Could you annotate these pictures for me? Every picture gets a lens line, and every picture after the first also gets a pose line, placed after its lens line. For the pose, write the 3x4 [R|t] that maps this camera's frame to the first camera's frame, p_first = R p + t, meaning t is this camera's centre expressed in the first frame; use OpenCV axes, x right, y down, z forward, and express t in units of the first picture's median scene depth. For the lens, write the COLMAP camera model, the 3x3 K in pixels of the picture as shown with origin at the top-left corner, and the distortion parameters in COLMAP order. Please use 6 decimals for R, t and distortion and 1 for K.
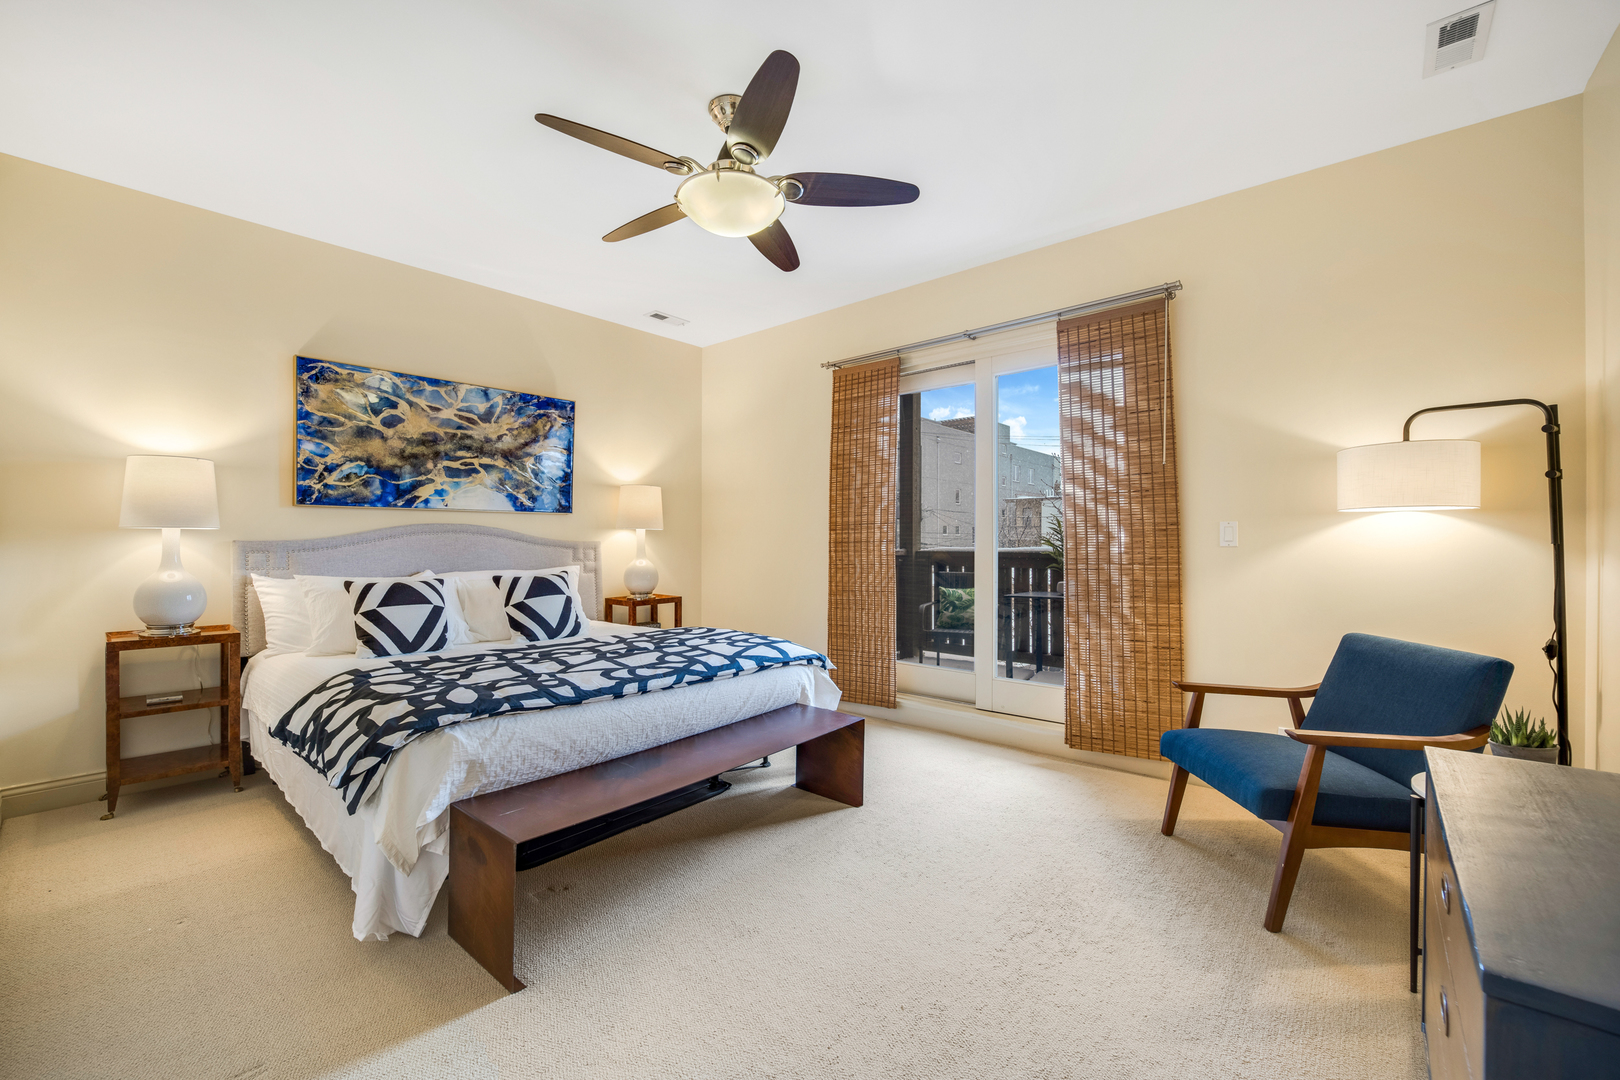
lens RADIAL K [[659.2, 0, 810.1], [0, 659.2, 543.8], [0, 0, 1]] dist [0.006471, -0.013886]
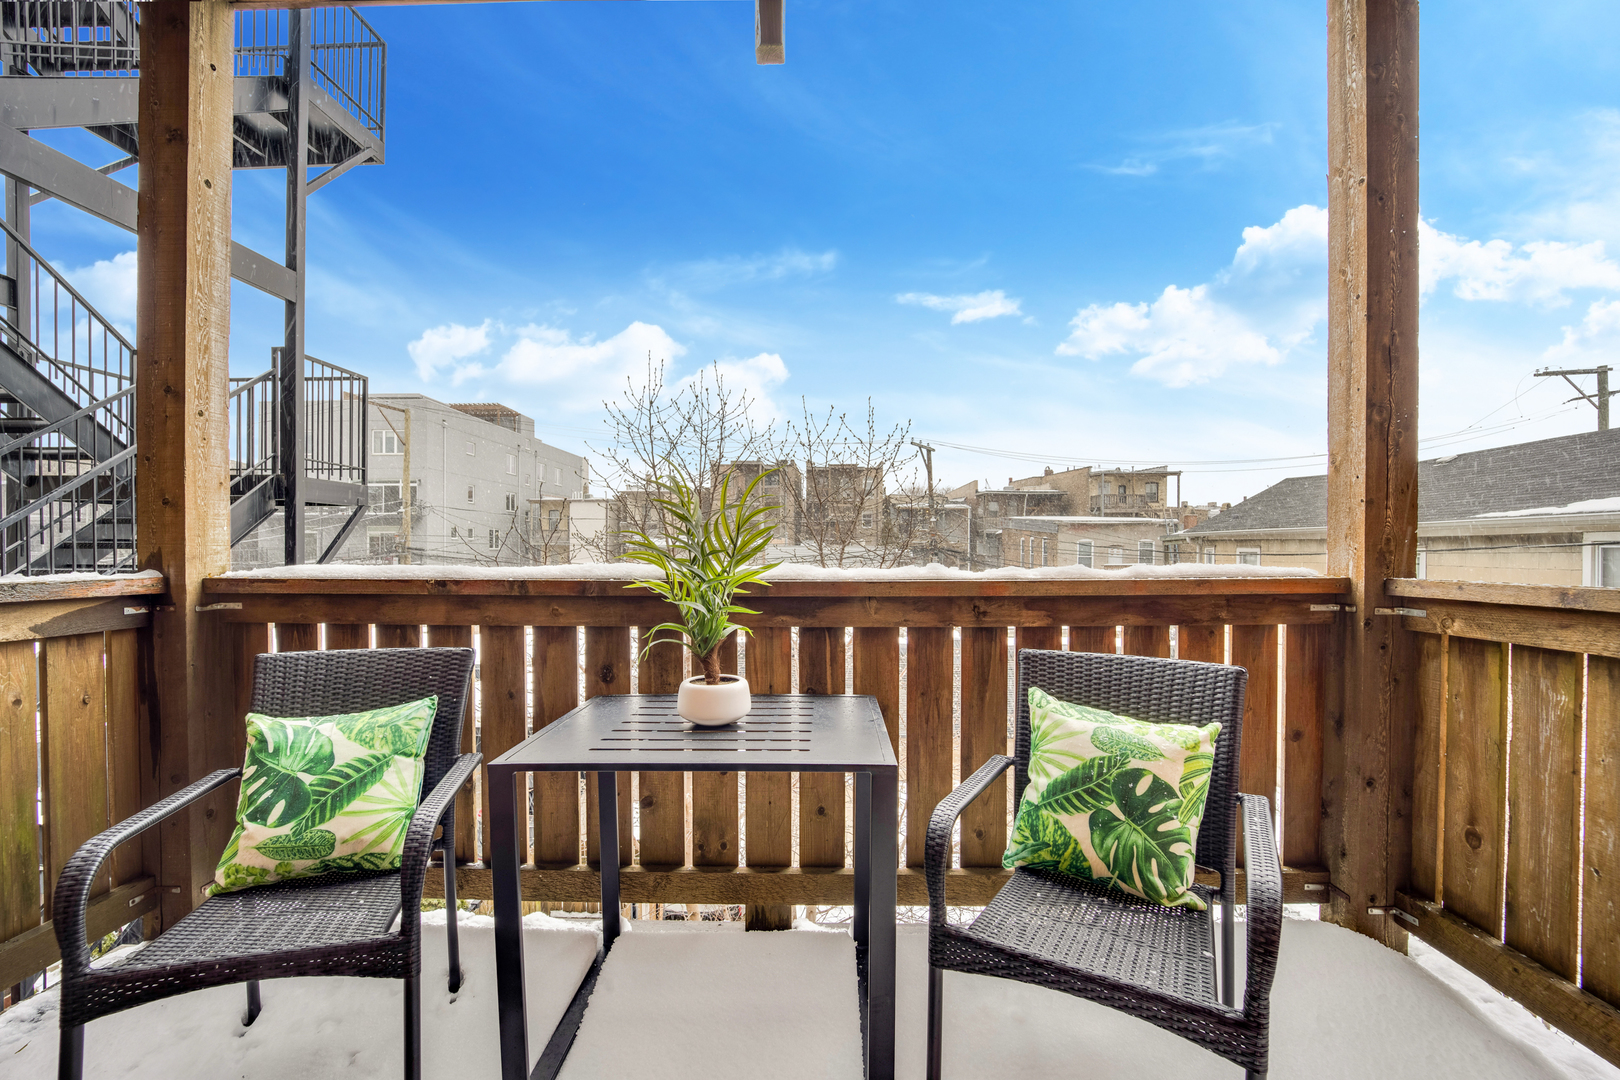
lens RADIAL K [[663.5, 0, 813.0], [0, 663.5, 546.7], [0, 0, 1]] dist [-0.023566, 0.000146]
pose [[0.769630, -0.001388, 0.638488, 0.355567], [0.003055, 0.999994, -0.001509, -0.004726], [-0.638483, 0.003112, 0.769630, 1.127031]]
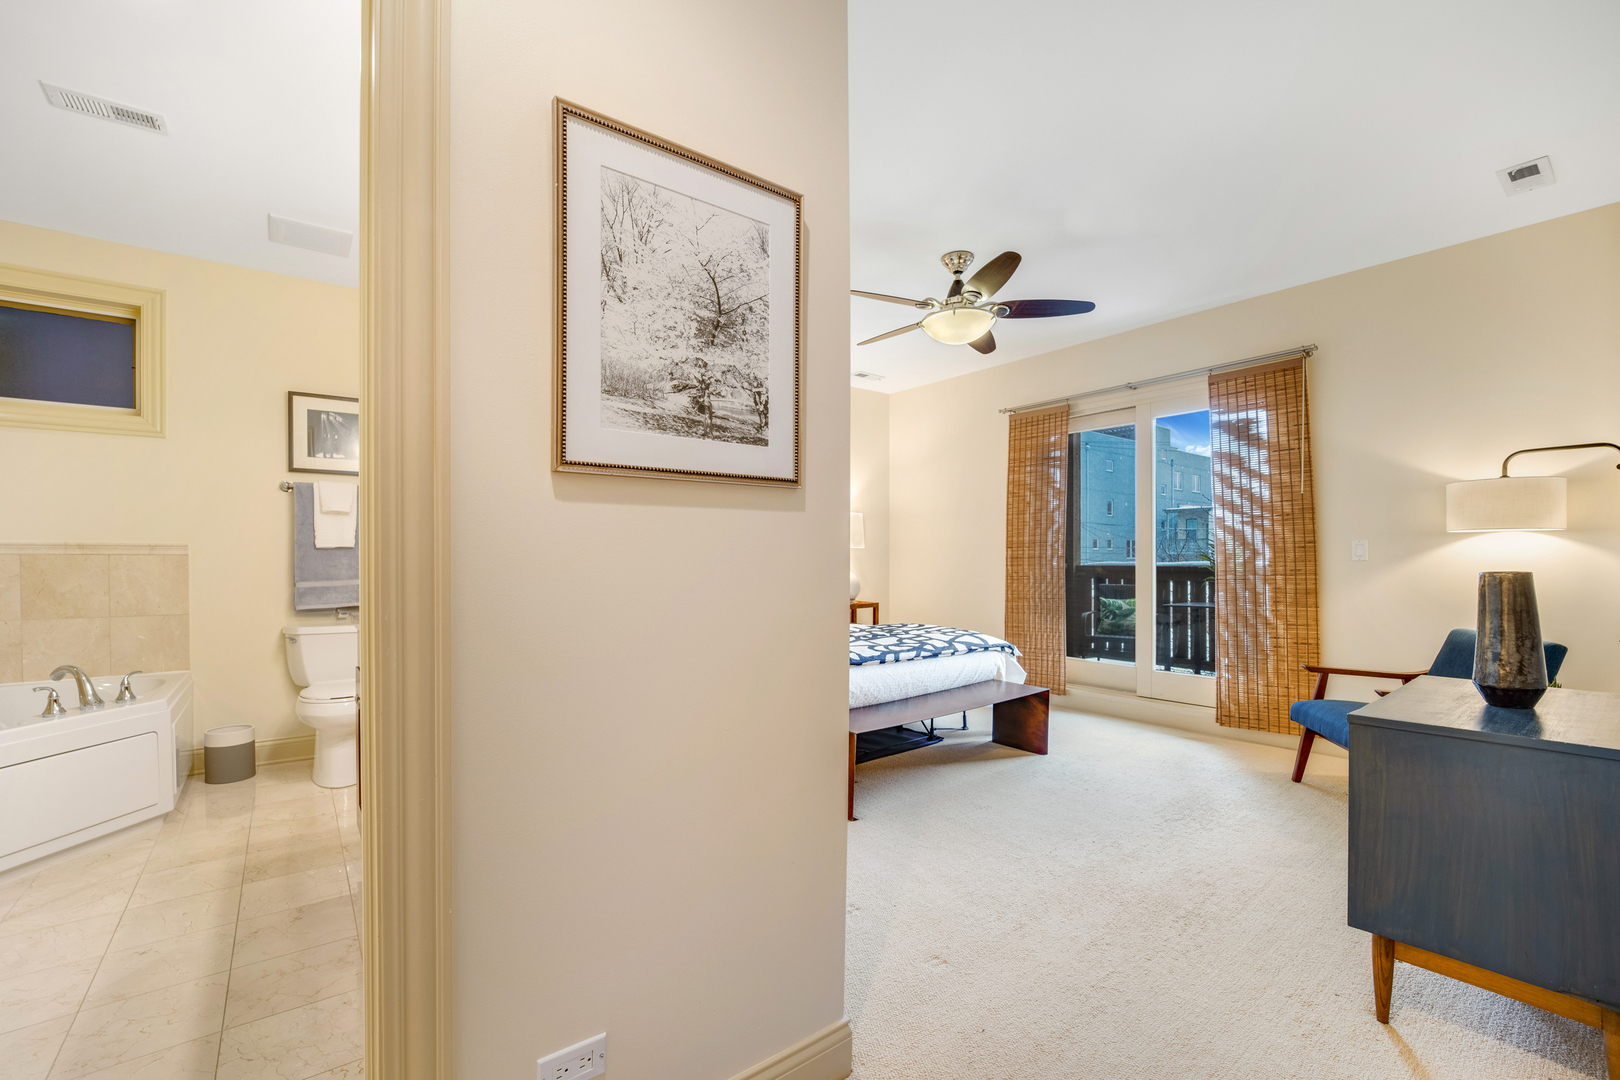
lens RADIAL K [[695.6, 0, 797.0], [0, 695.6, 563.3], [0, 0, 1]] dist [-0.017138, -0.000051]
pose [[0.979820, -0.002284, -0.199870, -0.119857], [0.003587, 0.999975, 0.006161, -0.001817], [0.199851, -0.006753, 0.979803, -0.417103]]
